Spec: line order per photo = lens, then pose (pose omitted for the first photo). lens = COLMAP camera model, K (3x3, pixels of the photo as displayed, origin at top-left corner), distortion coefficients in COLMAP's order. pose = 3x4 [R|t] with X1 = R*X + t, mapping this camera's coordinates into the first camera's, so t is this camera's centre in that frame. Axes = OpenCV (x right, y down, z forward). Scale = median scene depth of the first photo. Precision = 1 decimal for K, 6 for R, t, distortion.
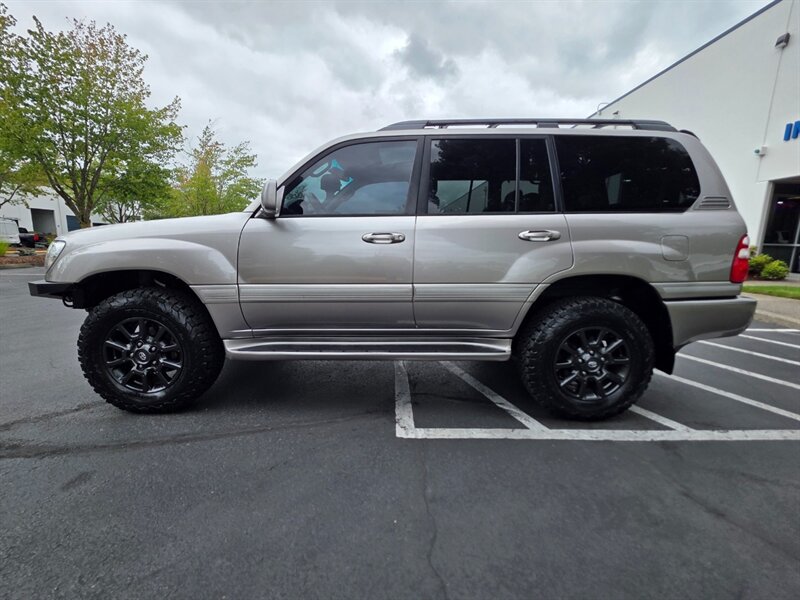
lens RADIAL K [[353.4, 0, 400.0], [0, 353.4, 300.0], [0, 0, 1]] dist [0.000057, 0.000163]
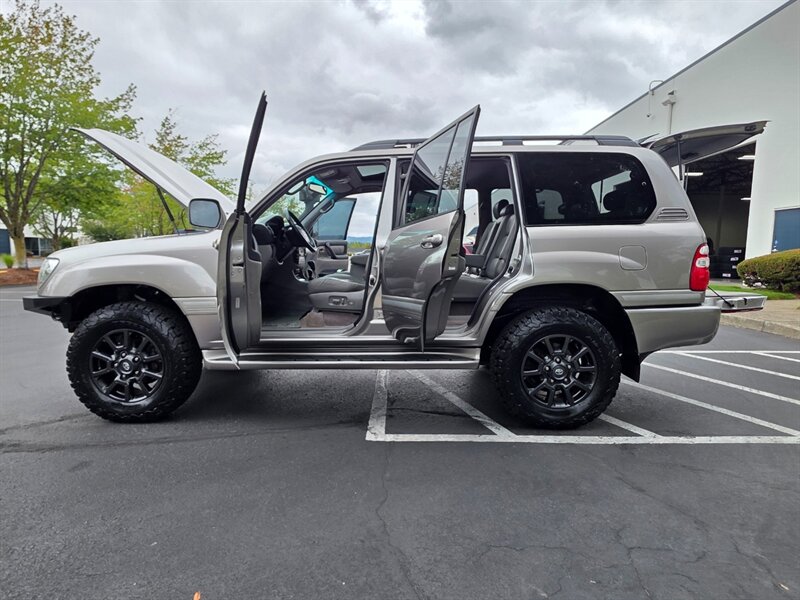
lens RADIAL K [[471.1, 0, 400.8], [0, 471.1, 307.5], [0, 0, 1]] dist [-0.002653, -0.000098]
pose [[0.999686, -0.009484, -0.023202, 0.117797], [0.008220, 0.998508, -0.053993, 0.064413], [0.023680, 0.053785, 0.998272, -0.373298]]
